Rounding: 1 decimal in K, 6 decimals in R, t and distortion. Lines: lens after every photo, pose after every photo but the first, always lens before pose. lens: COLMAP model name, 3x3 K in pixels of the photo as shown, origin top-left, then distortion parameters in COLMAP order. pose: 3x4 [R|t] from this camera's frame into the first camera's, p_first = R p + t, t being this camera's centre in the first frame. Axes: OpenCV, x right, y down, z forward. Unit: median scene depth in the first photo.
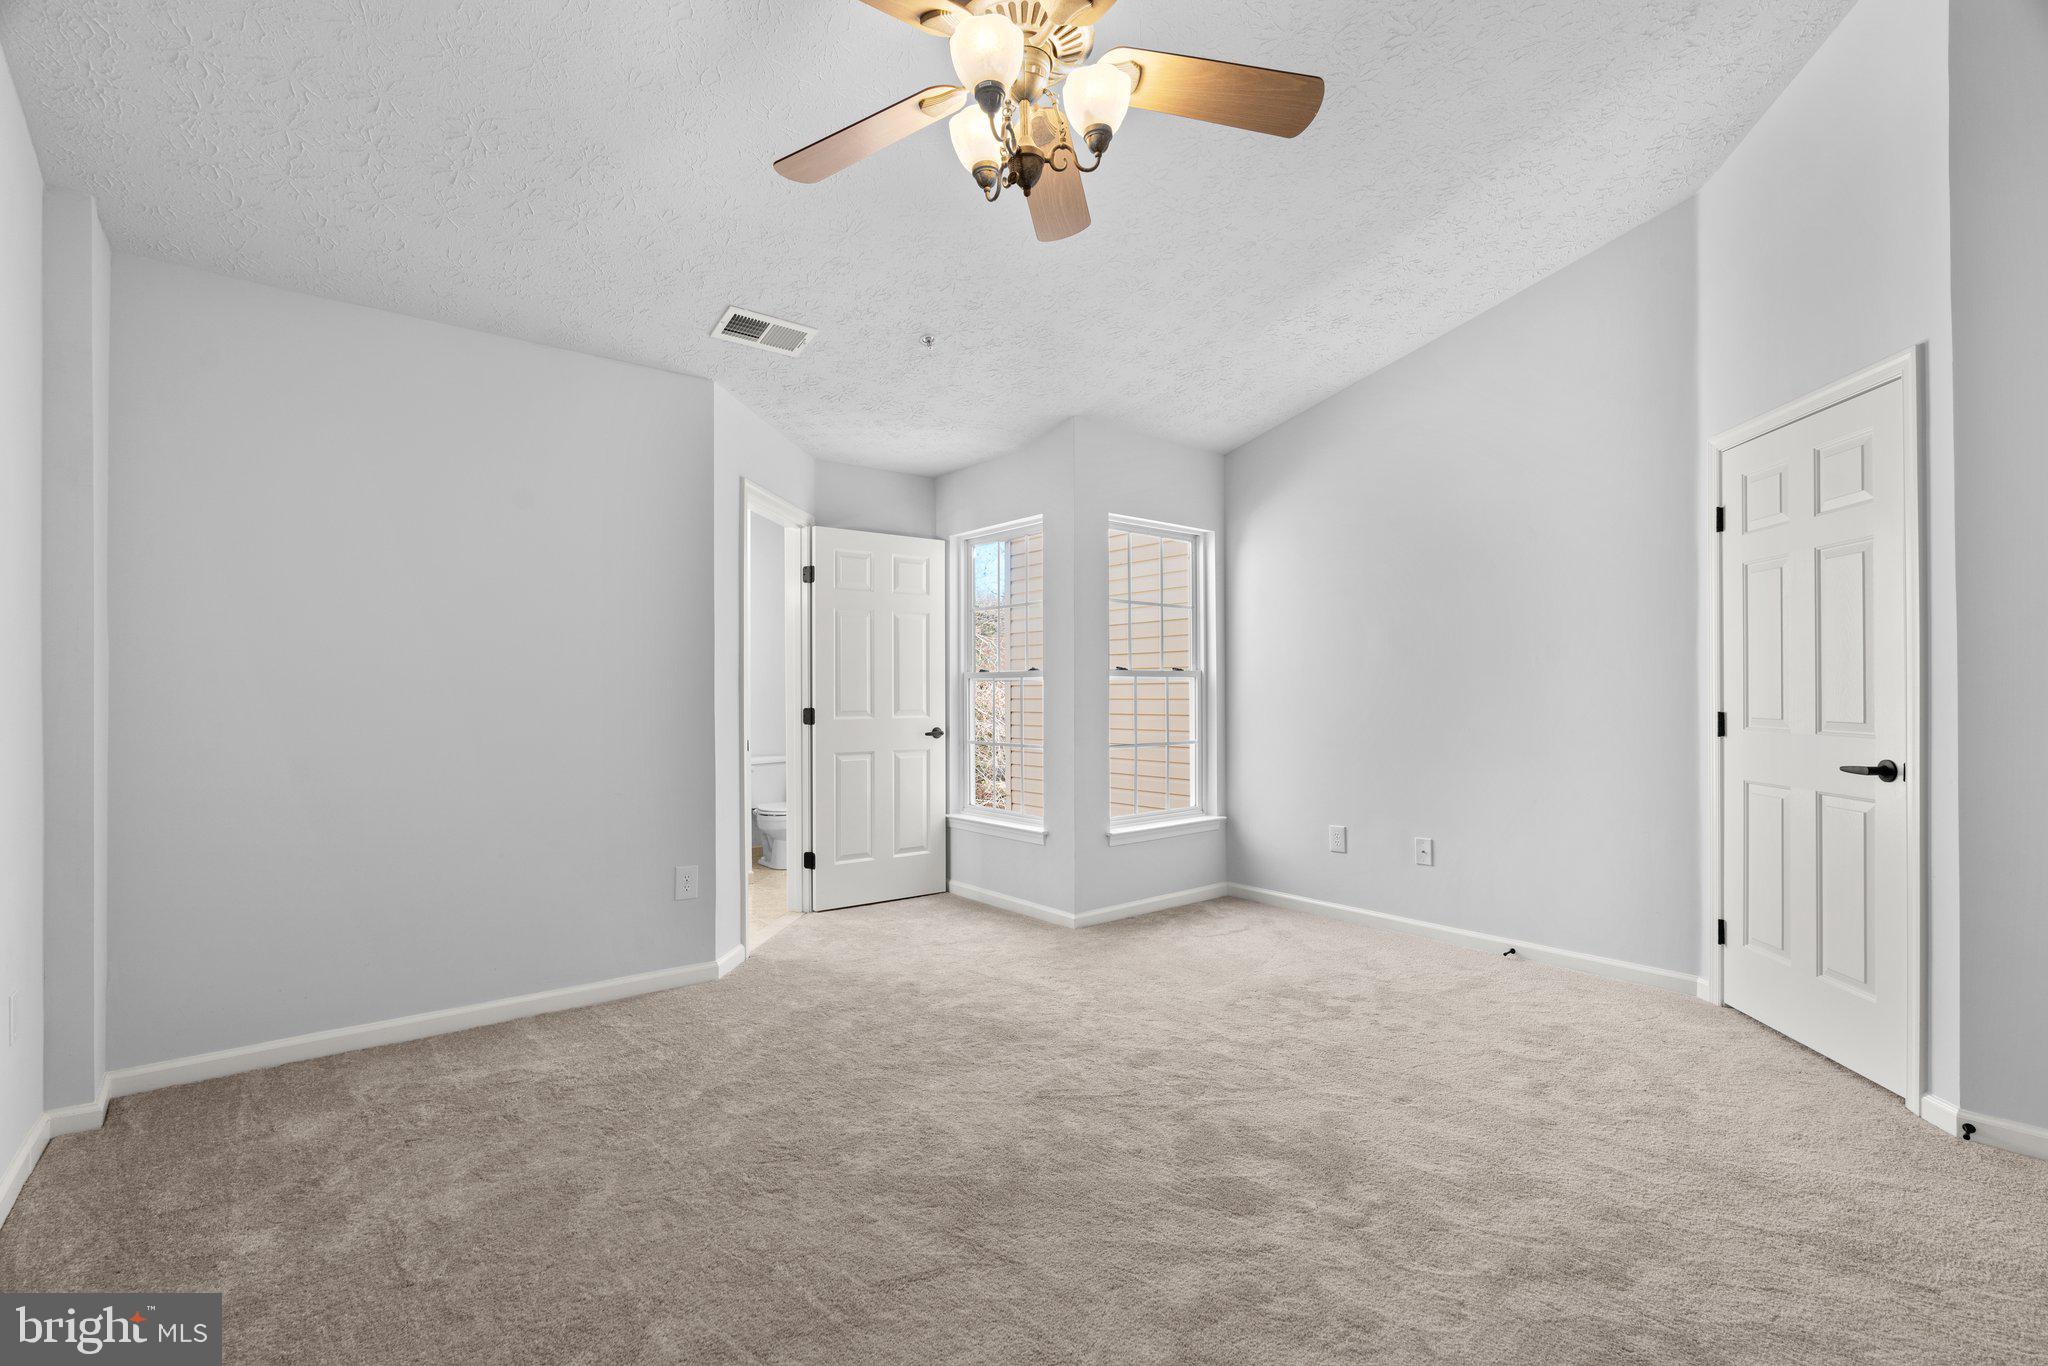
lens RADIAL K [[920.6, 0, 1019.0], [0, 920.6, 684.7], [0, 0, 1]] dist [-0.019743, 0.010047]
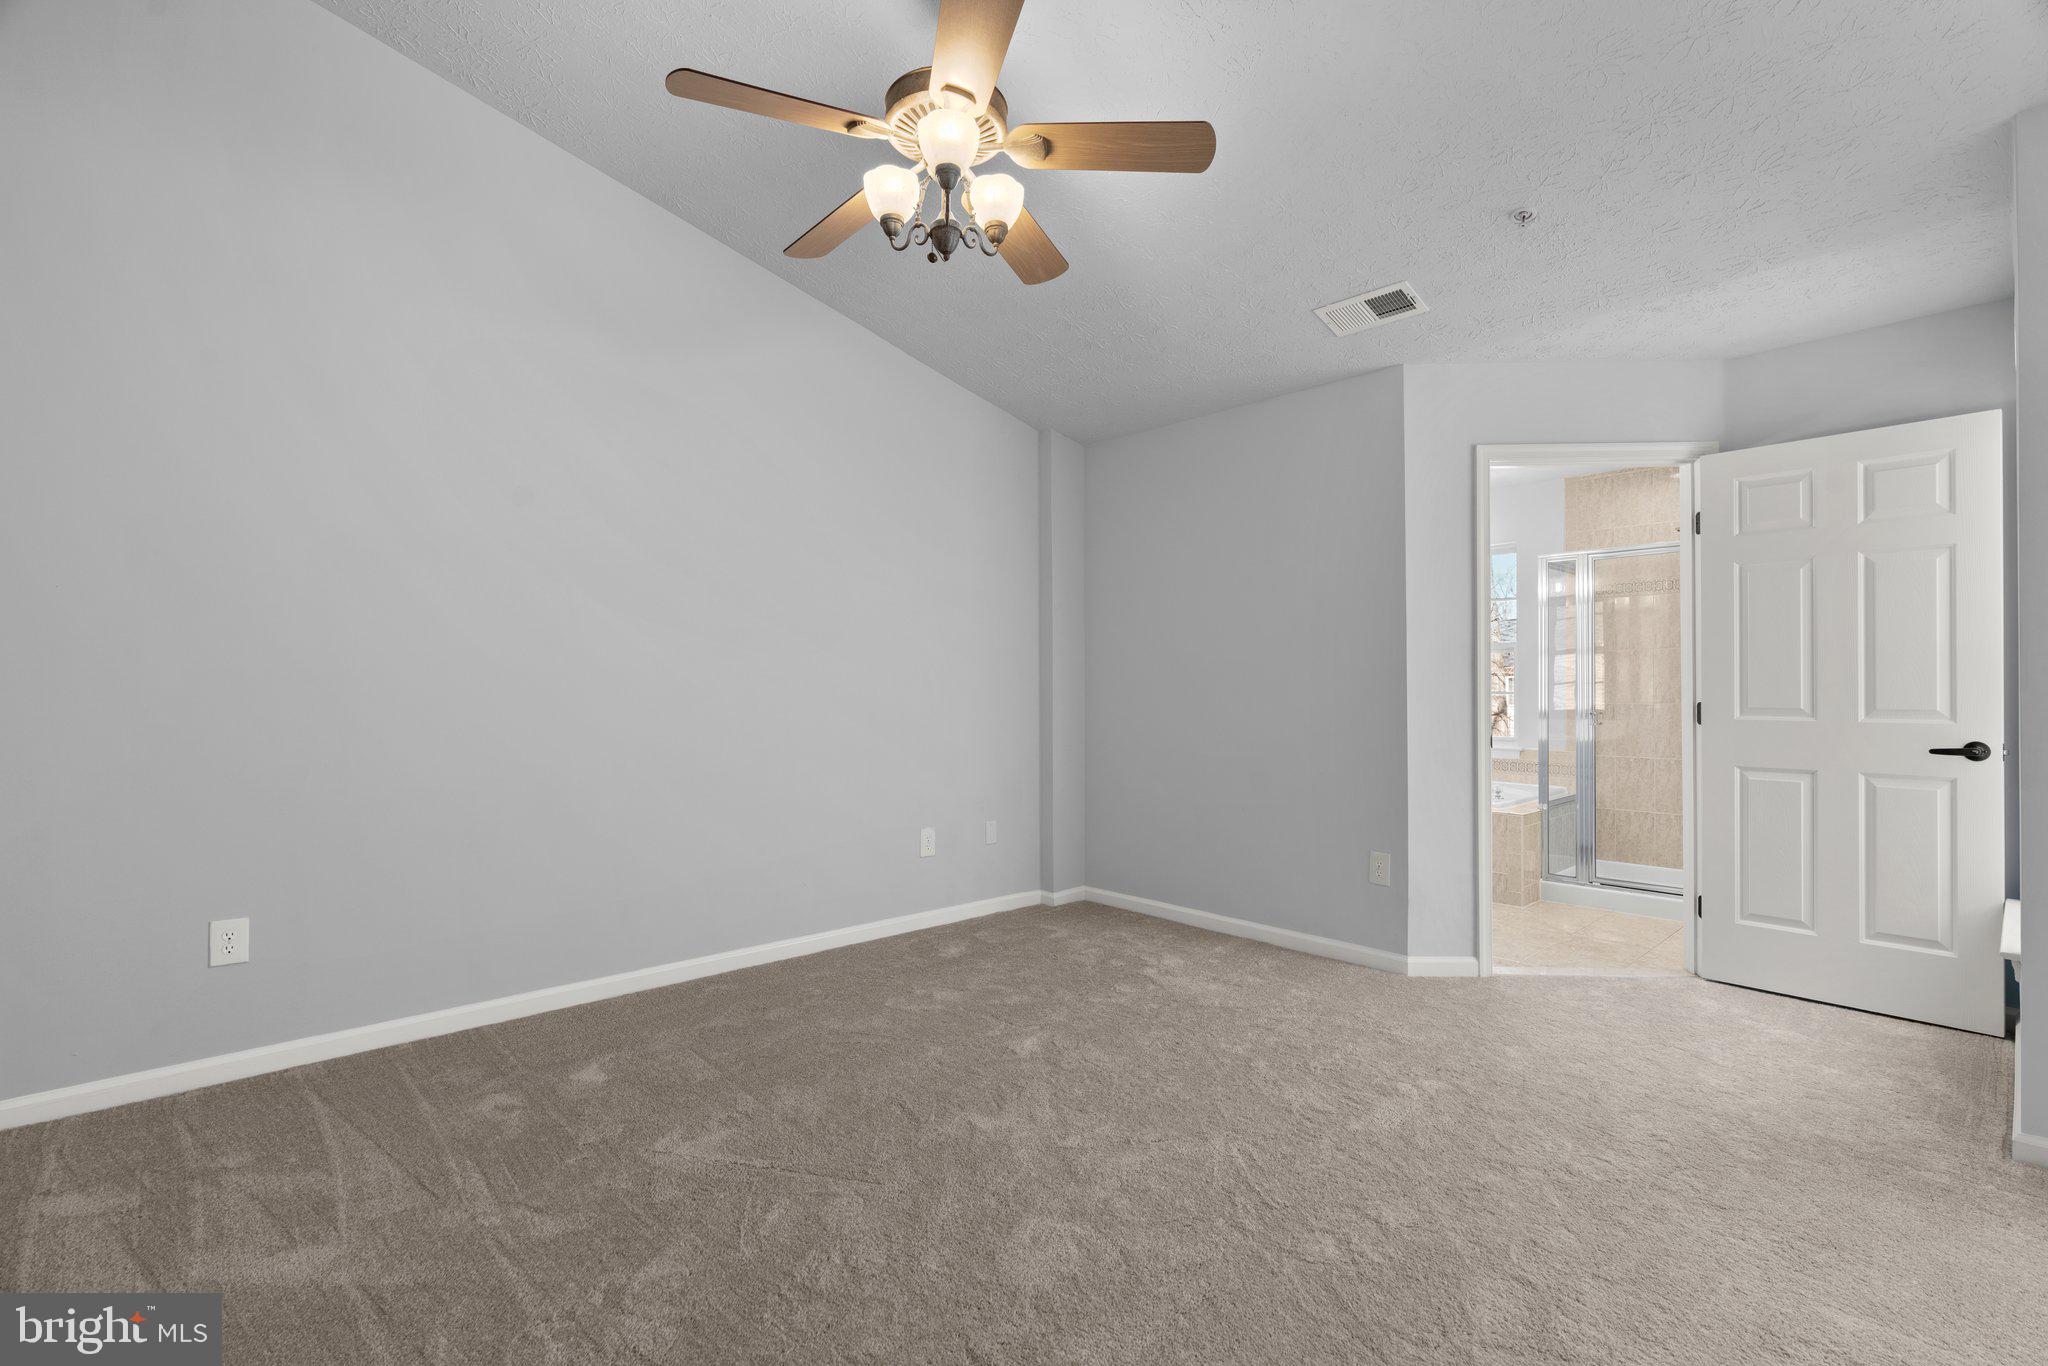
lens RADIAL K [[920.6, 0, 1019.0], [0, 920.6, 684.7], [0, 0, 1]] dist [-0.019743, 0.010047]
pose [[0.057774, -0.000529, -0.998330, 0.570561], [0.011767, 0.999931, 0.000152, 0.005035], [0.998260, -0.011756, 0.057776, 0.486925]]
